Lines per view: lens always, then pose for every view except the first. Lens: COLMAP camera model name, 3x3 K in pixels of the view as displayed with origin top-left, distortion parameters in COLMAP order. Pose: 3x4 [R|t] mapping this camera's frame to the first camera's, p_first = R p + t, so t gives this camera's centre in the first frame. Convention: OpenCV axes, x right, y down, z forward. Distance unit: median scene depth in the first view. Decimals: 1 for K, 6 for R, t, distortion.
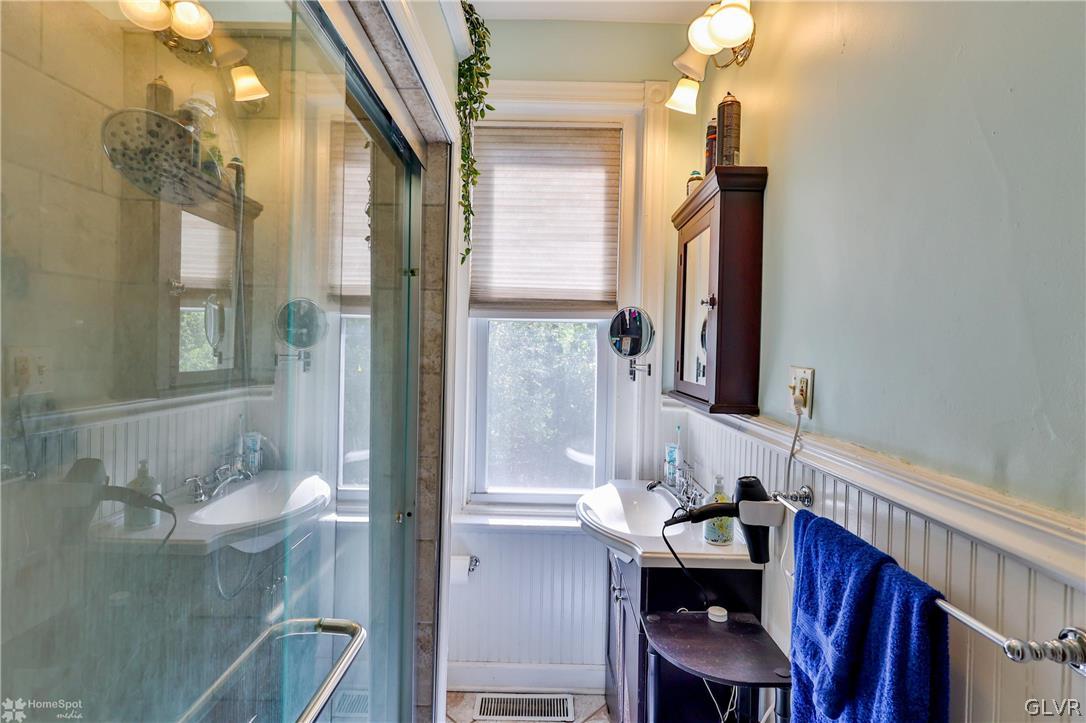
lens RADIAL K [[538.1, 0, 540.0], [0, 538.1, 362.9], [0, 0, 1]] dist [0.000148, -0.001129]
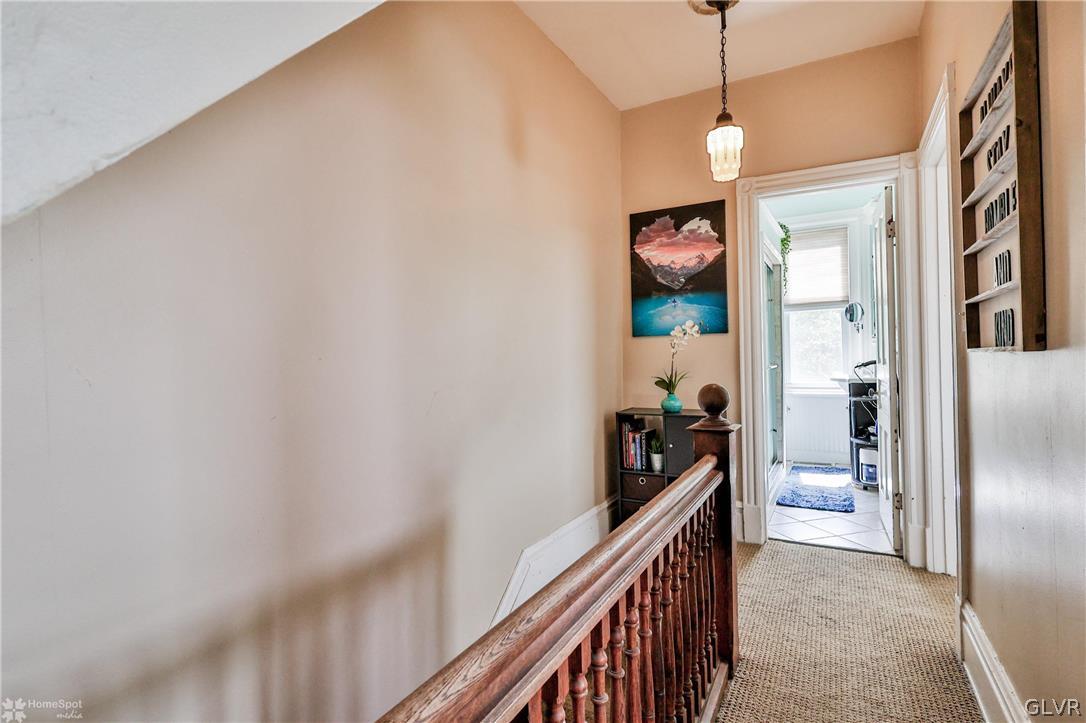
lens RADIAL K [[538.1, 0, 540.0], [0, 538.1, 362.9], [0, 0, 1]] dist [0.000148, -0.001129]
pose [[0.878589, -0.041565, -0.475766, 0.068306], [0.036949, 0.999135, -0.019057, 0.168204], [0.476146, -0.000836, 0.879366, -1.860175]]
